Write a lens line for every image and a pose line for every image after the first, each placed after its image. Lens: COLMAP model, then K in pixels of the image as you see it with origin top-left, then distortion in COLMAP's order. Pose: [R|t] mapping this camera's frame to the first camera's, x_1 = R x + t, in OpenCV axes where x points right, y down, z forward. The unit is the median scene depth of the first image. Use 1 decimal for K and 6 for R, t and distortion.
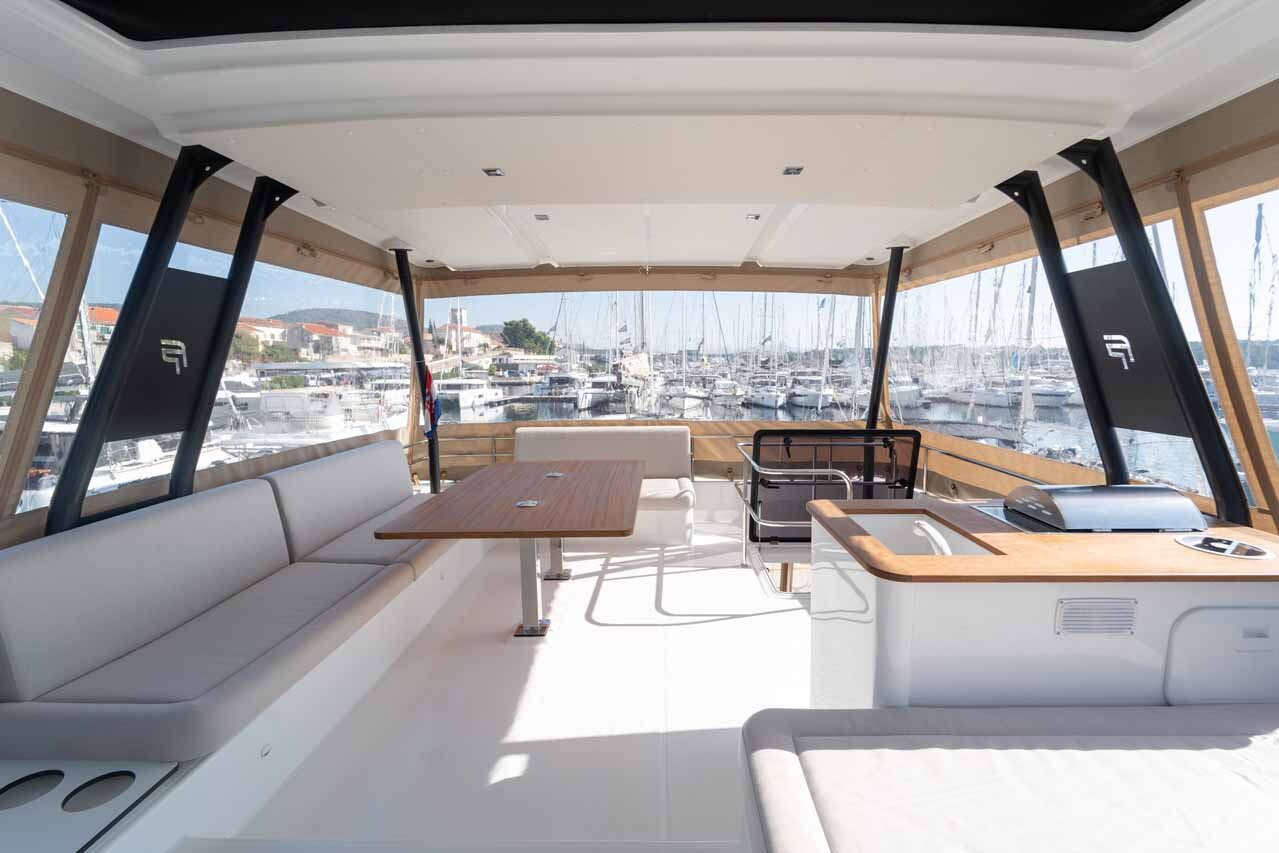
lens RADIAL K [[526.1, 0, 648.1], [0, 526.1, 422.9], [0, 0, 1]] dist [-0.001078, -0.001080]
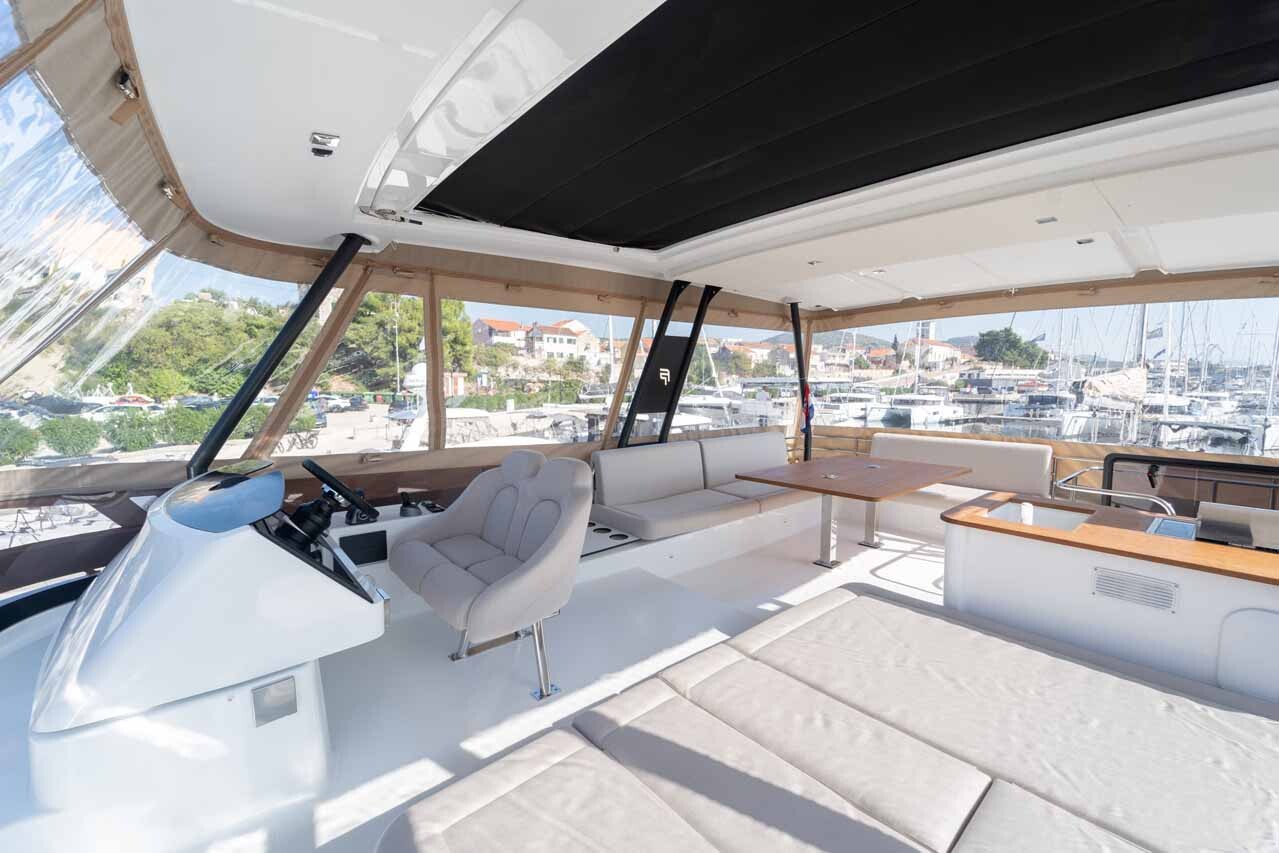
lens RADIAL K [[500.6, 0, 640.3], [0, 500.6, 425.1], [0, 0, 1]] dist [0.000567, 0.000040]
pose [[0.660816, 0.076072, -0.746683, 0.348218], [-0.090769, 0.995648, 0.021106, 0.022506], [0.745039, 0.053828, 0.664845, -0.253554]]
